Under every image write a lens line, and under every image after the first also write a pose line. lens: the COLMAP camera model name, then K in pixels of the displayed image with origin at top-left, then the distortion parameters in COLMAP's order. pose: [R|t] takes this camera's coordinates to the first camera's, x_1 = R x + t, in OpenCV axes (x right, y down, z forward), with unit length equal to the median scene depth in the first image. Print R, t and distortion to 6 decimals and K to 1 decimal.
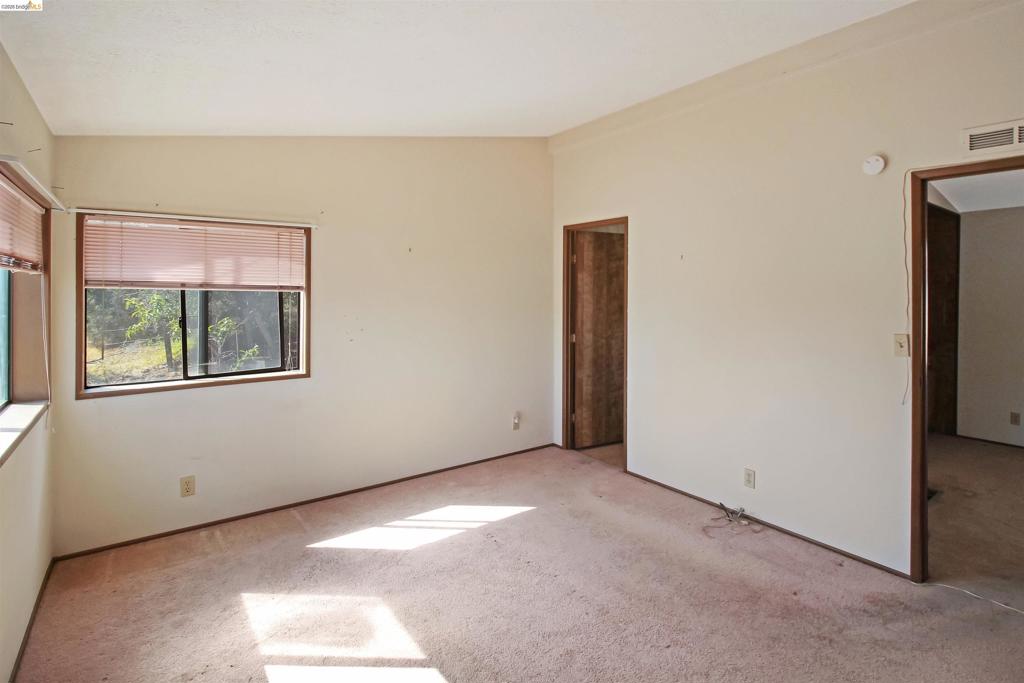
lens RADIAL K [[512.1, 0, 522.5], [0, 512.1, 298.5], [0, 0, 1]] dist [0.003726, -0.020974]
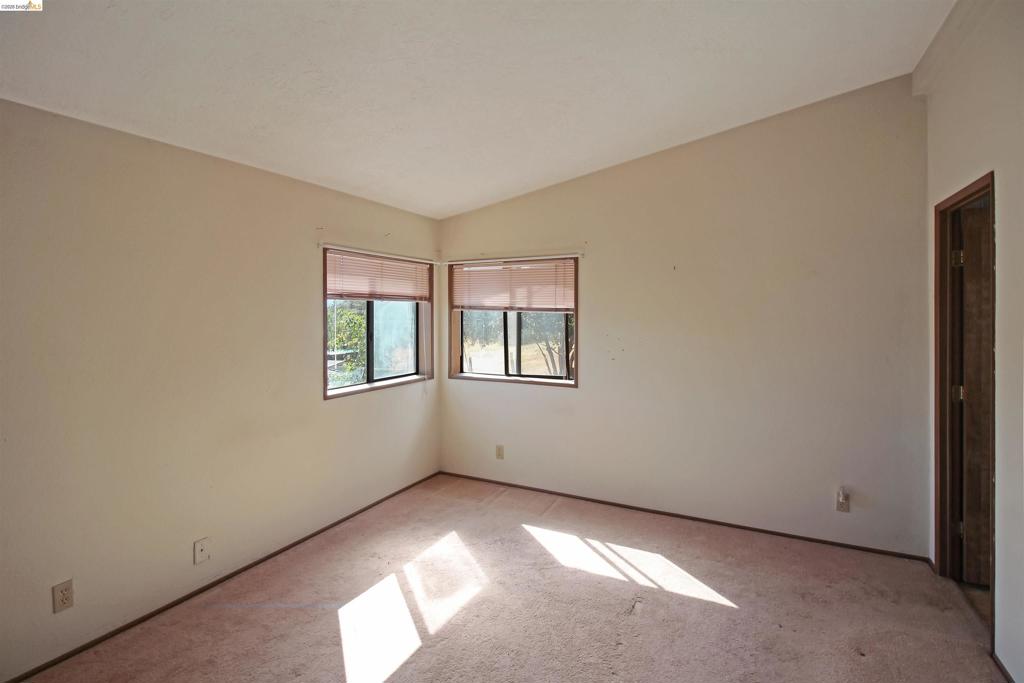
lens RADIAL K [[484.8, 0, 504.8], [0, 484.8, 310.8], [0, 0, 1]] dist [-0.001668, -0.001038]
pose [[0.438198, -0.002615, -0.898875, 0.524911], [-0.014149, 0.999852, -0.009806, -0.005499], [0.898767, 0.017015, 0.438096, 0.408161]]
